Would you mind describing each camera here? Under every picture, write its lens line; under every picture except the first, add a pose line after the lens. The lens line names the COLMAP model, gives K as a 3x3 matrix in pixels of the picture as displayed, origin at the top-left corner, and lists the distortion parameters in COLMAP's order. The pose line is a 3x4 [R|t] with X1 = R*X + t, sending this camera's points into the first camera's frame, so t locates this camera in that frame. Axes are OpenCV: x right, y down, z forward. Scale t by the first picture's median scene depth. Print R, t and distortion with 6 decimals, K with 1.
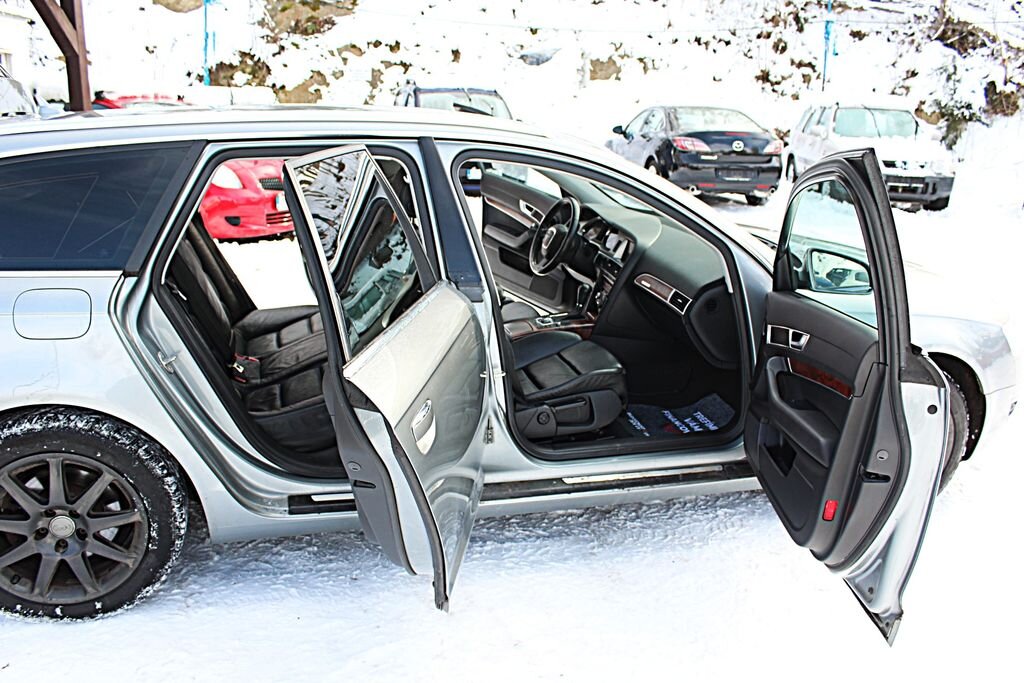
lens RADIAL K [[843.3, 0, 511.0], [0, 843.3, 347.5], [0, 0, 1]] dist [-0.166134, 0.144234]
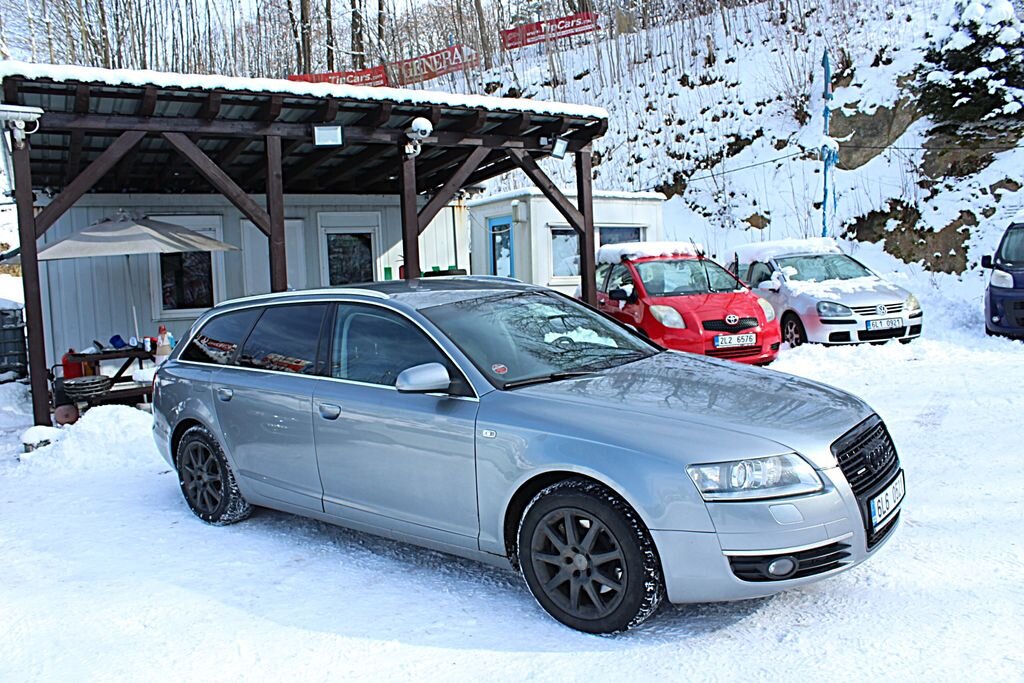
lens RADIAL K [[843.3, 0, 511.0], [0, 843.3, 347.5], [0, 0, 1]] dist [-0.166134, 0.144234]
pose [[0.567625, 0.015836, -0.823135, 1.323176], [-0.153442, 0.984331, -0.086875, -0.045854], [0.808862, 0.175616, 0.561161, 0.253150]]
